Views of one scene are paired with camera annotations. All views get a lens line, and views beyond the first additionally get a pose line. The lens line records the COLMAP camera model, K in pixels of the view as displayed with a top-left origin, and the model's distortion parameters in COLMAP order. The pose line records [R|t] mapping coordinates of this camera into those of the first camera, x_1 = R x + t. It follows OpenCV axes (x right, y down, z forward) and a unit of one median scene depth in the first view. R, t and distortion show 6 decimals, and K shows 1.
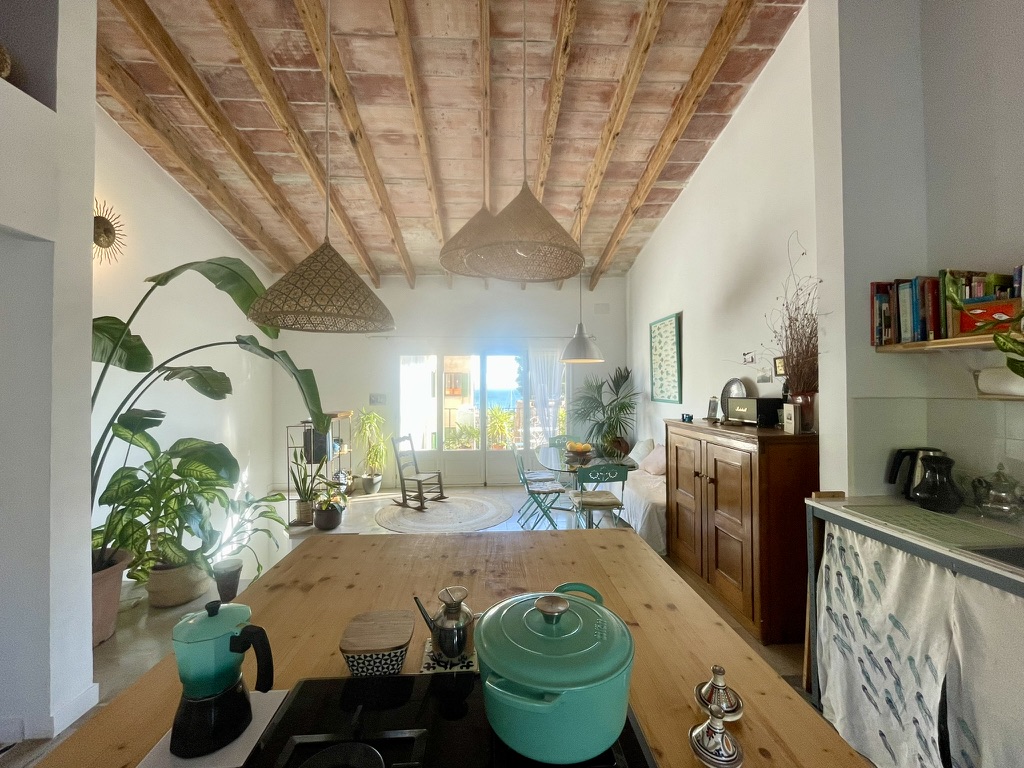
lens RADIAL K [[417.1, 0, 512.8], [0, 417.1, 382.5], [0, 0, 1]] dist [0.001092, -0.000554]
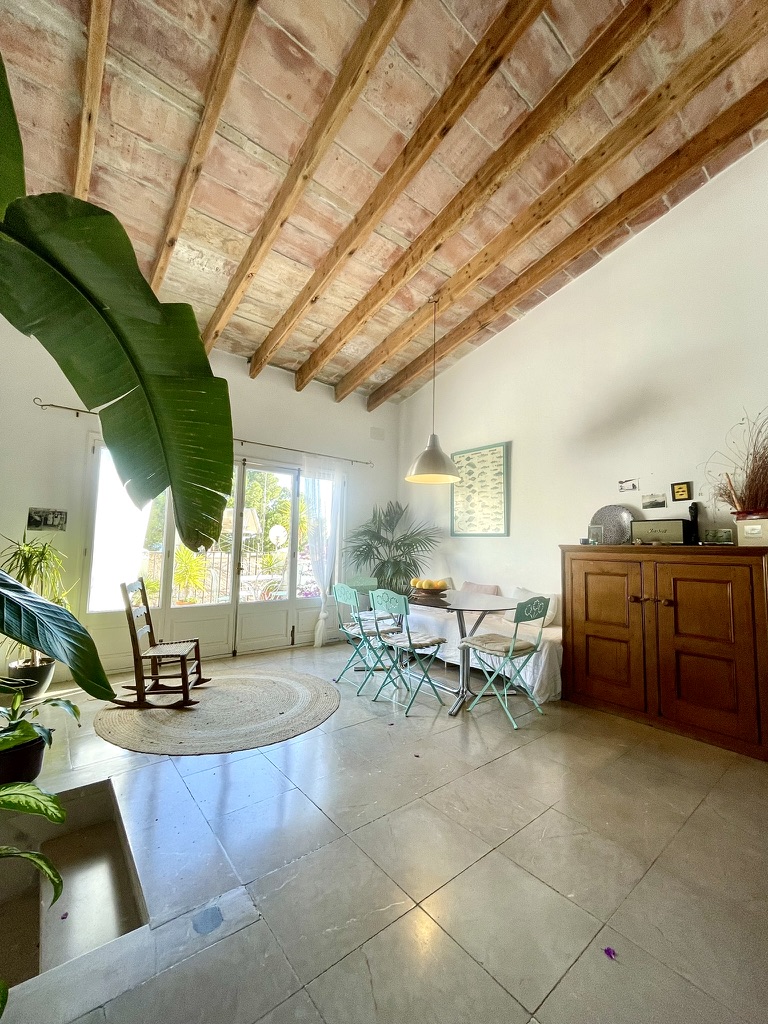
lens RADIAL K [[417.1, 0, 379.7], [0, 417.1, 511.9], [0, 0, 1]] dist [0.001092, -0.000554]
pose [[0.804112, 0.073509, 0.589915, -0.429573], [-0.031443, 0.996196, -0.081275, 0.088187], [-0.593645, 0.046806, 0.803365, 0.433160]]
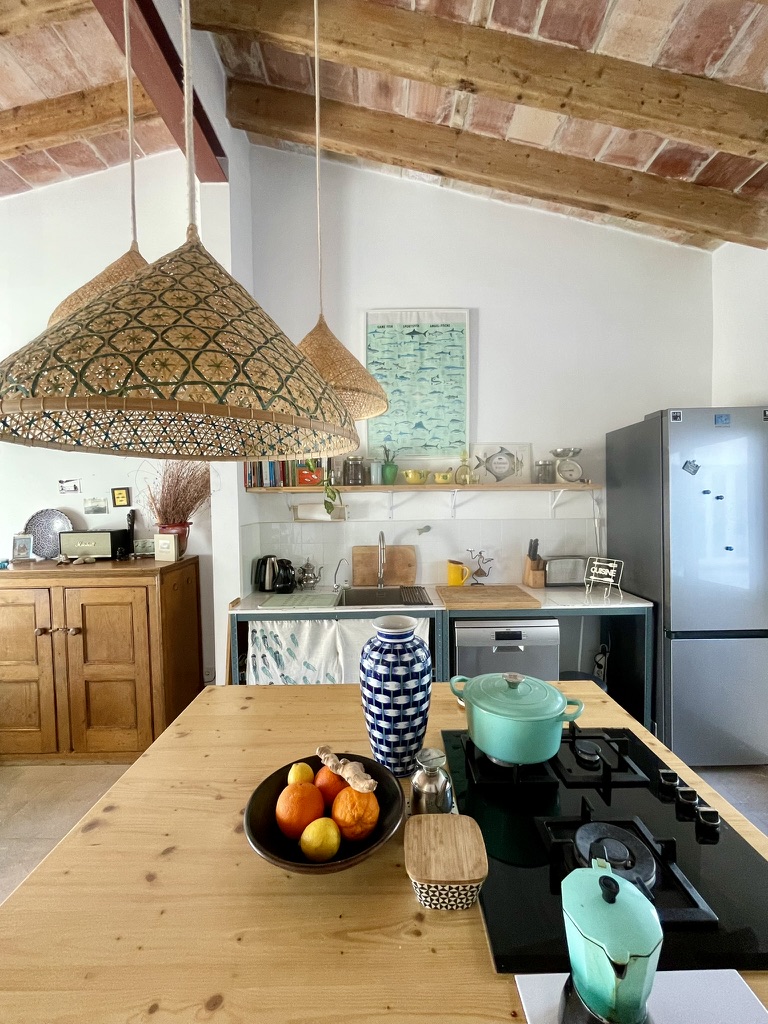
lens RADIAL K [[417.1, 0, 385.1], [0, 417.1, 511.6], [0, 0, 1]] dist [0.001092, -0.000554]
pose [[0.050687, -0.033264, 0.998161, -0.234215], [0.006671, 0.999434, 0.032967, -0.024046], [-0.998692, 0.004988, 0.050880, 0.226712]]
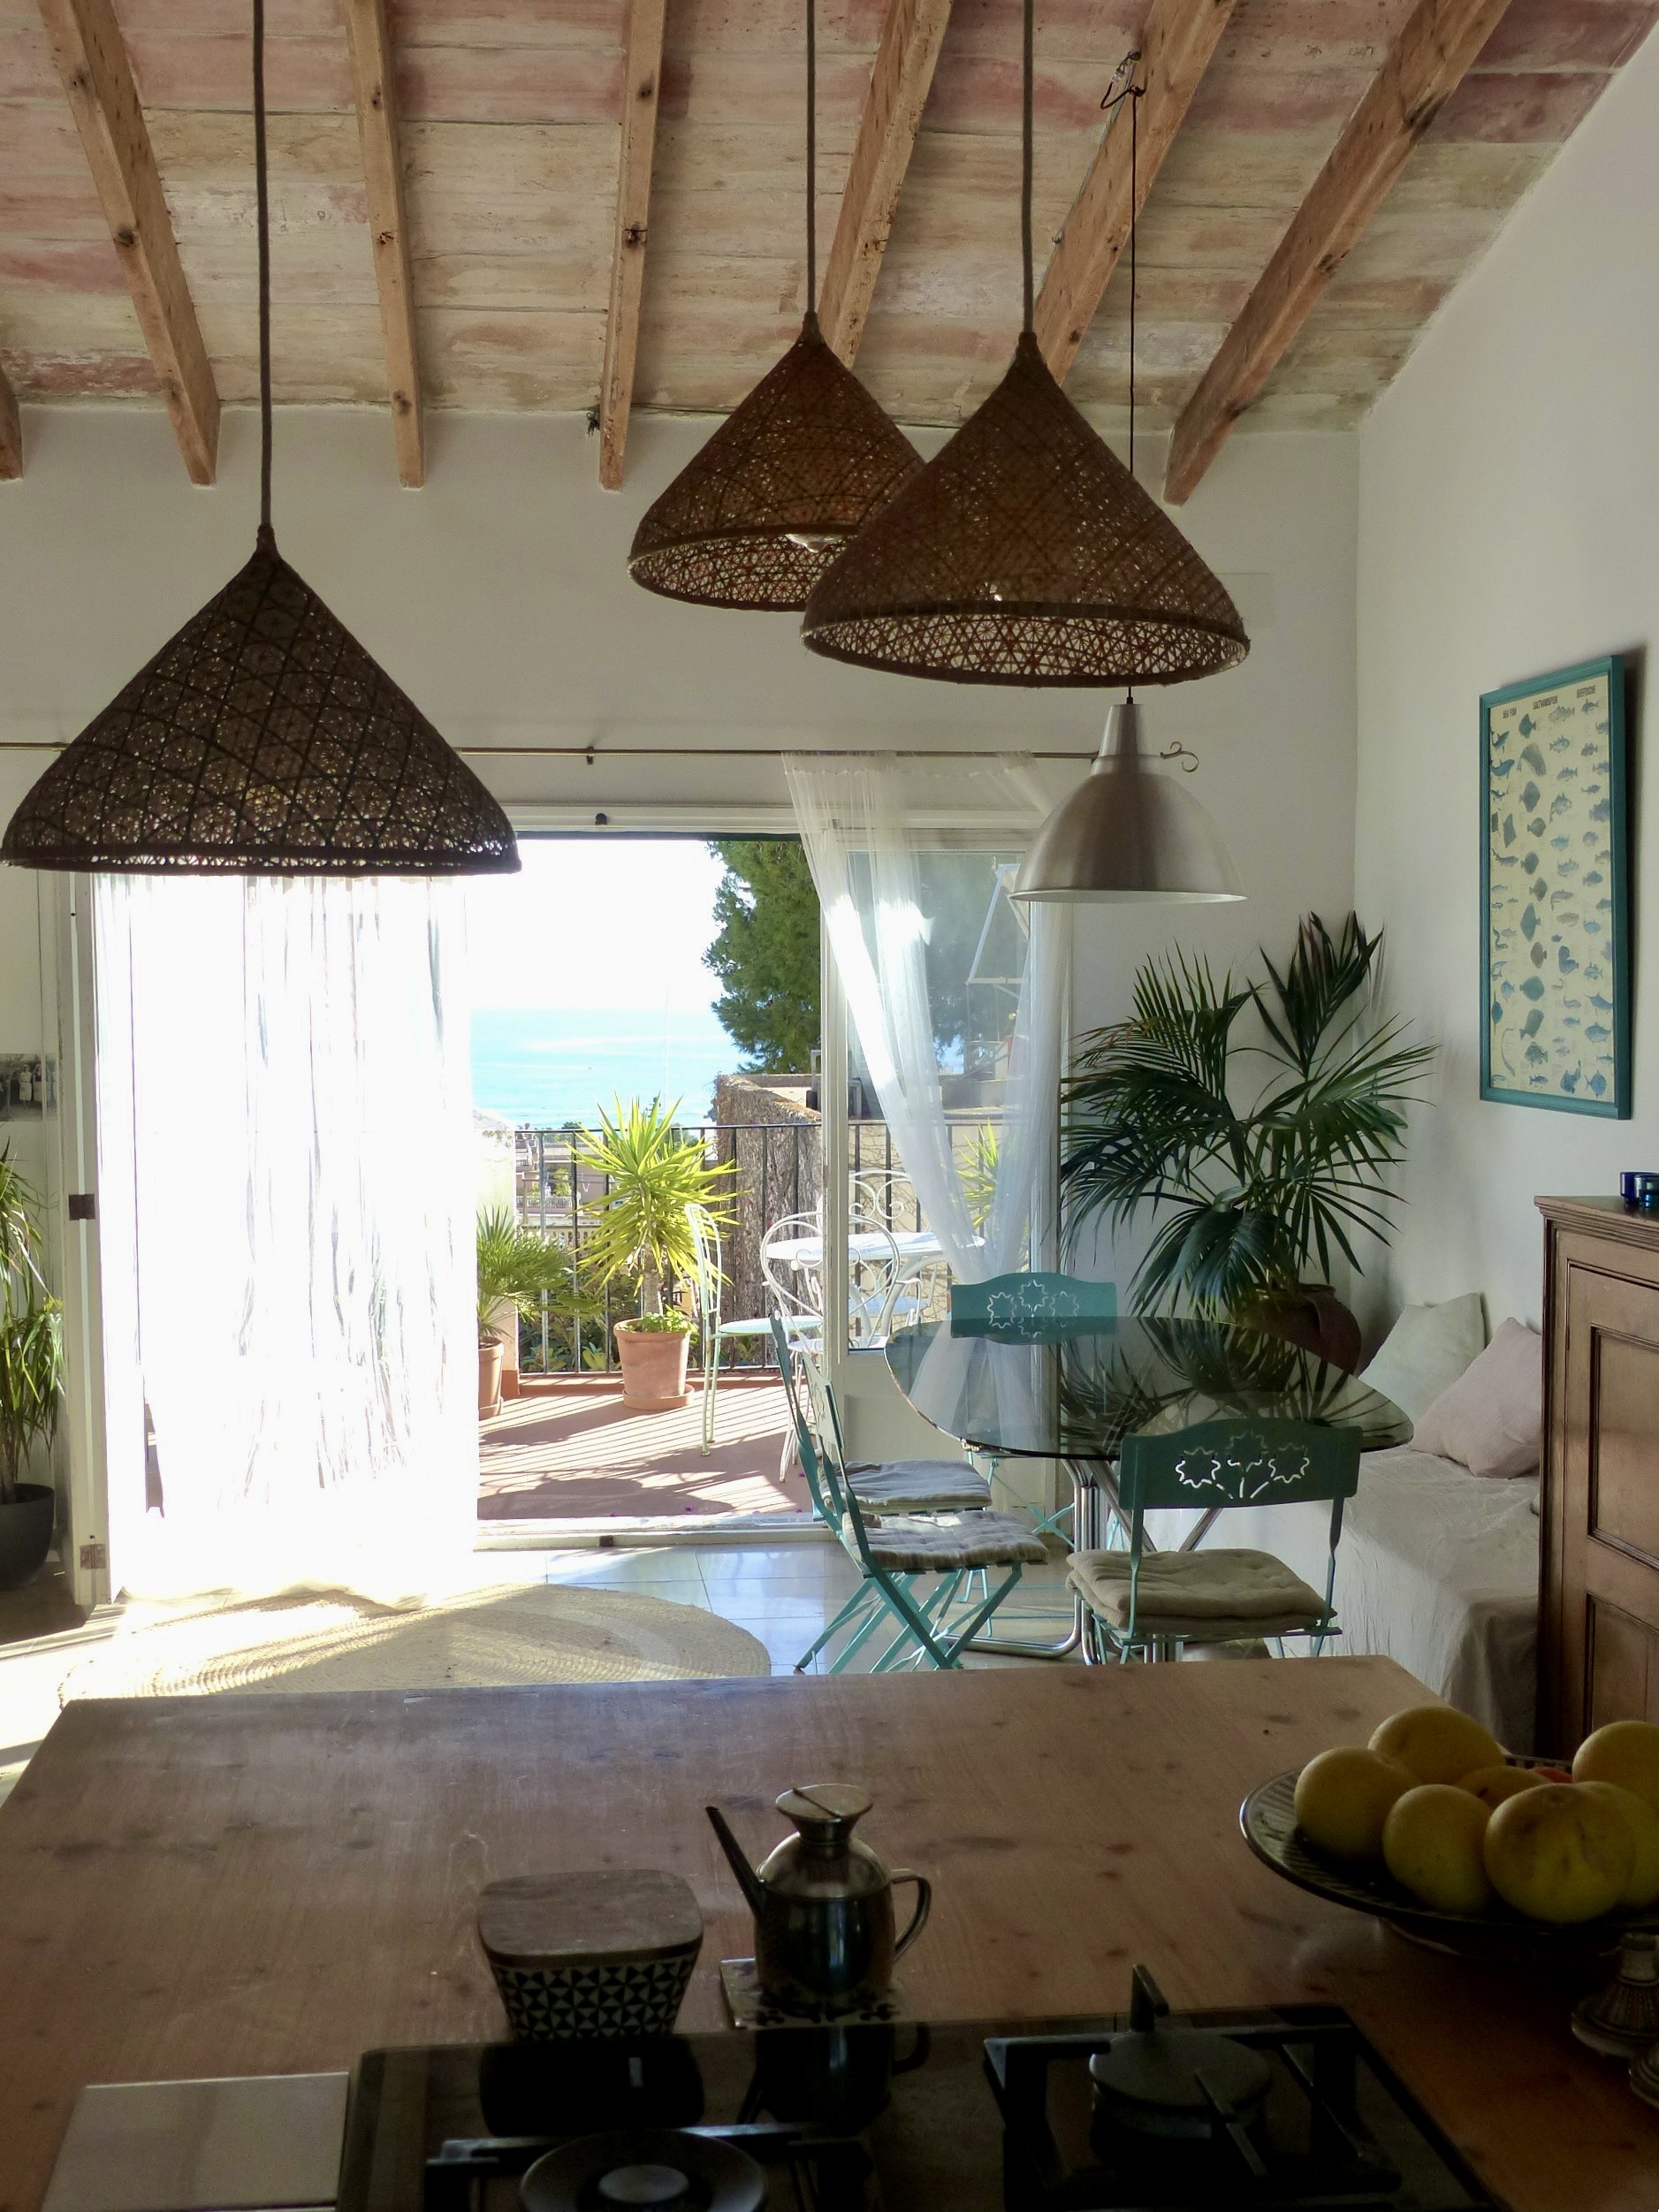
lens RADIAL K [[2522.4, 0, 788.8], [0, 2522.4, 1150.5], [0, 0, 1]] dist [-0.009593, 0.000000]
pose [[0.998645, -0.001522, 0.052023, -0.061002], [-0.002453, 0.997084, 0.076268, -0.025542], [-0.051987, -0.076292, 0.995729, -0.185419]]
